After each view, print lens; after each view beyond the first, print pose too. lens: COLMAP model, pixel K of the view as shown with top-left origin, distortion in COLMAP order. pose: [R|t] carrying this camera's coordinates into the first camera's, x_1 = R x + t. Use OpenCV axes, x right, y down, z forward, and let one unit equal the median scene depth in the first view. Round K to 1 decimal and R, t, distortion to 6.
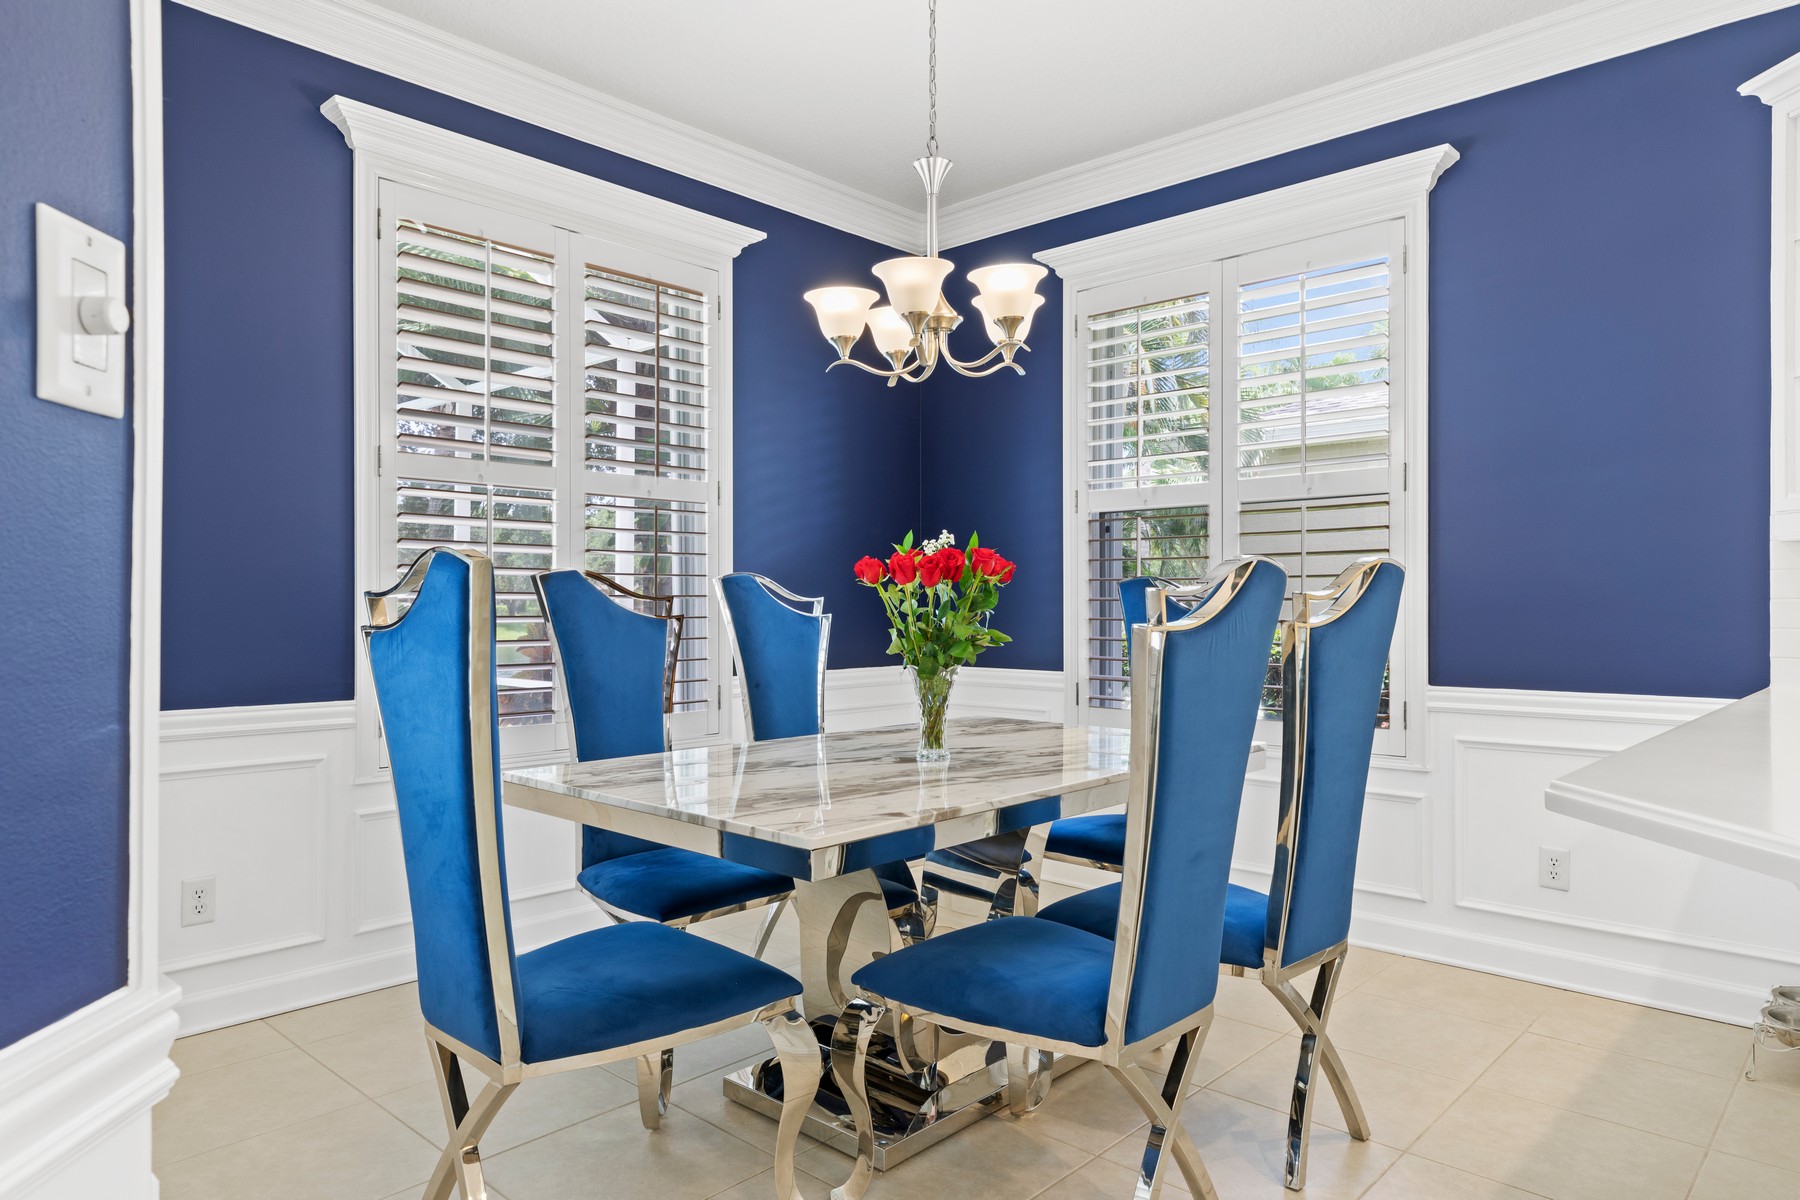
lens RADIAL K [[1123.4, 0, 898.1], [0, 1123.4, 607.4], [0, 0, 1]] dist [0.001984, 0.006180]
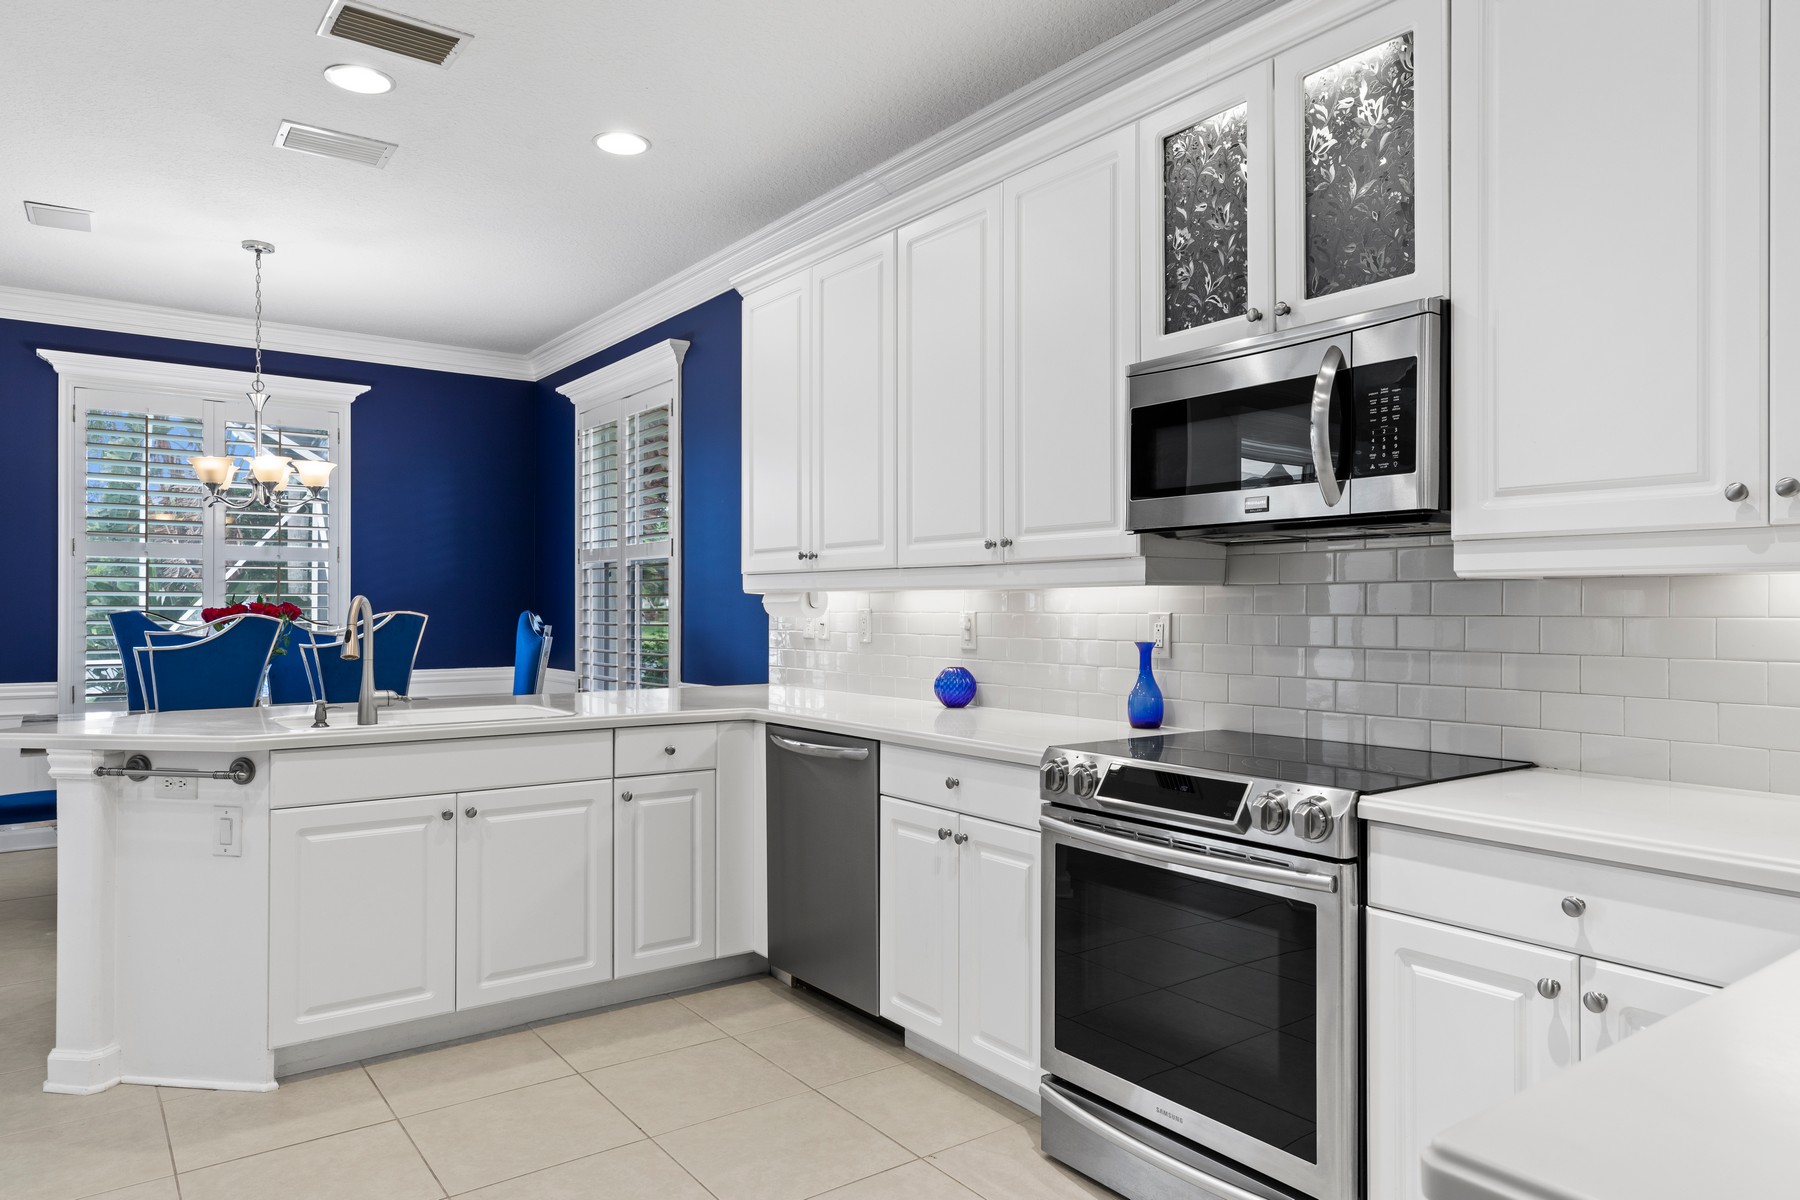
lens RADIAL K [[1123.4, 0, 884.7], [0, 1123.4, 601.9], [0, 0, 1]] dist [0.001984, 0.006180]
pose [[0.983587, 0.000934, -0.180432, 1.442979], [-0.002381, 0.999967, -0.007803, -0.042233], [0.180419, 0.008105, 0.983556, -0.664047]]
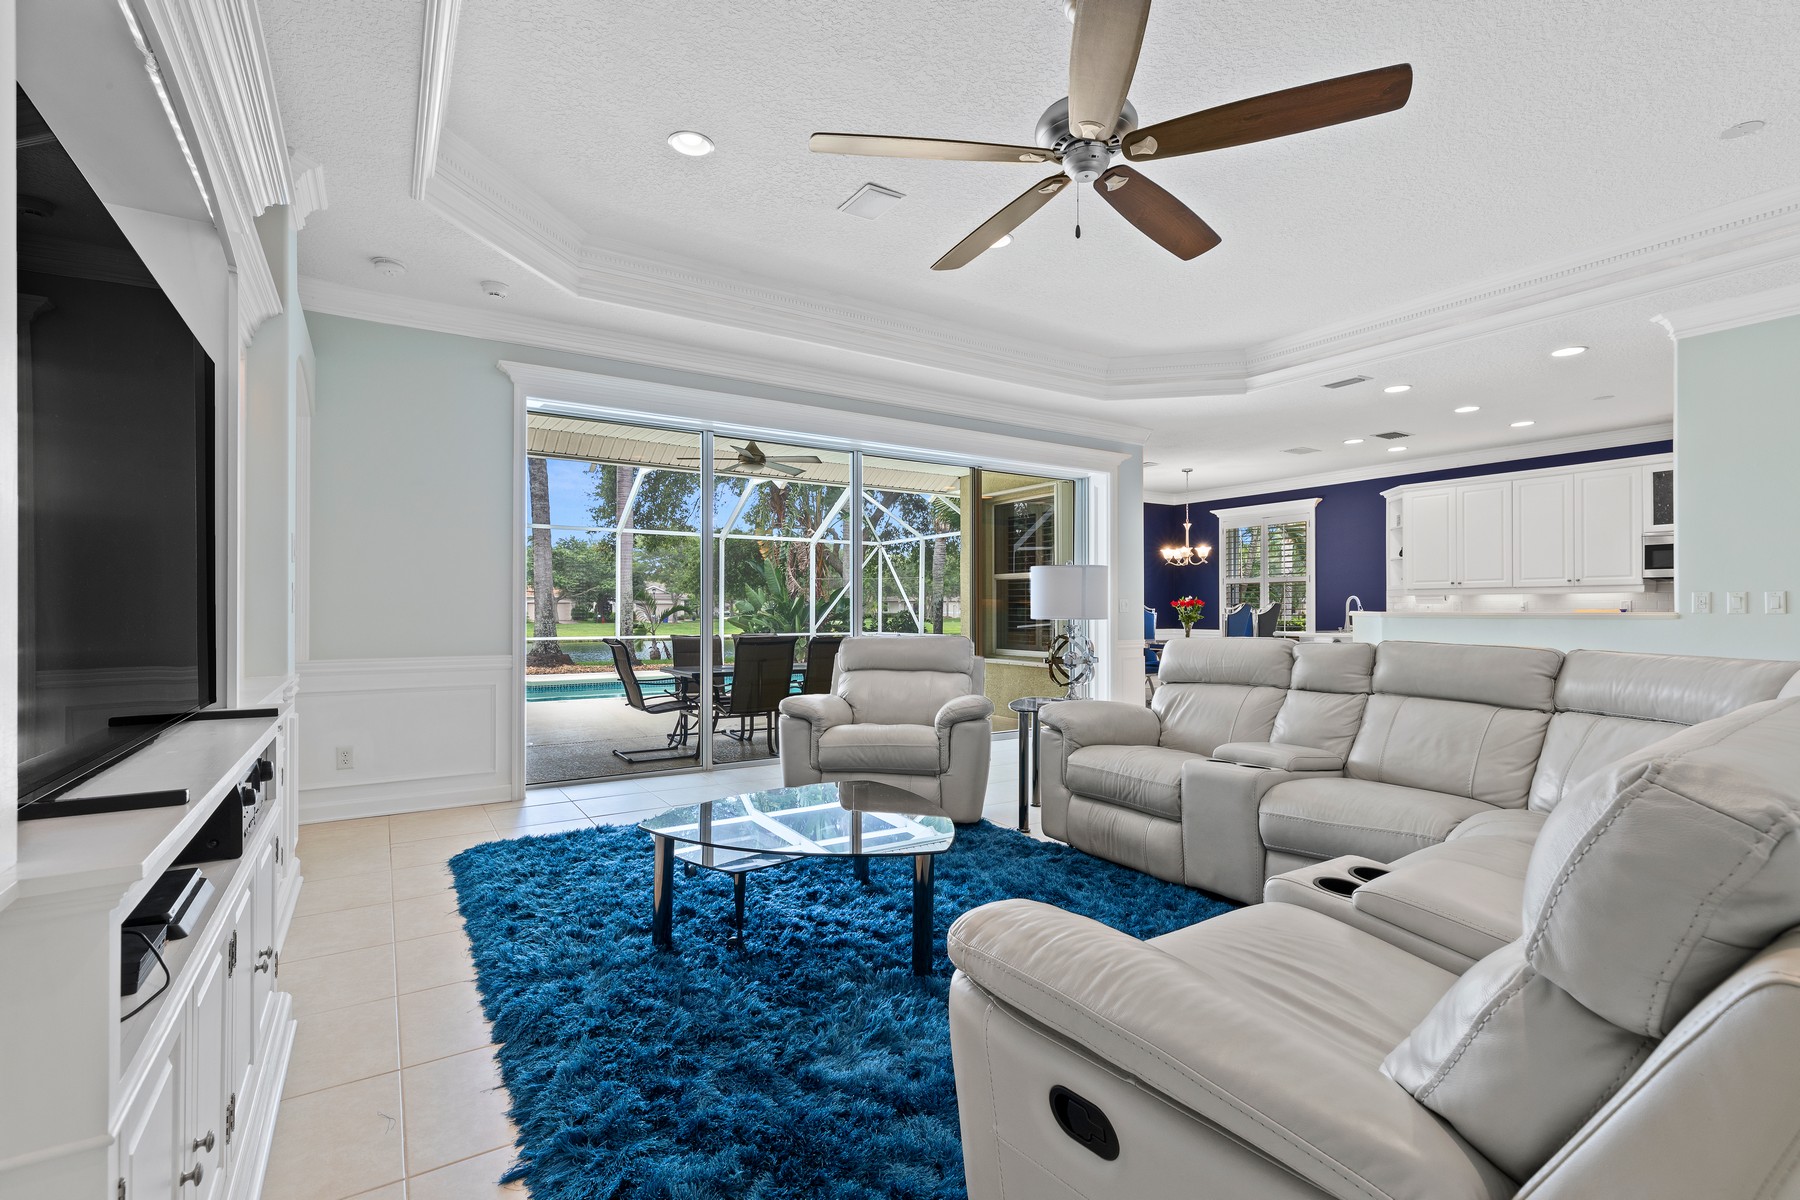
lens RADIAL K [[813.7, 0, 890.3], [0, 813.7, 602.6], [0, 0, 1]] dist [-0.002188, -0.000024]
pose [[0.965844, -0.000371, -0.259125, -0.327461], [-0.002893, 0.999921, -0.012217, 0.010759], [0.259109, 0.012549, 0.965767, -3.022944]]
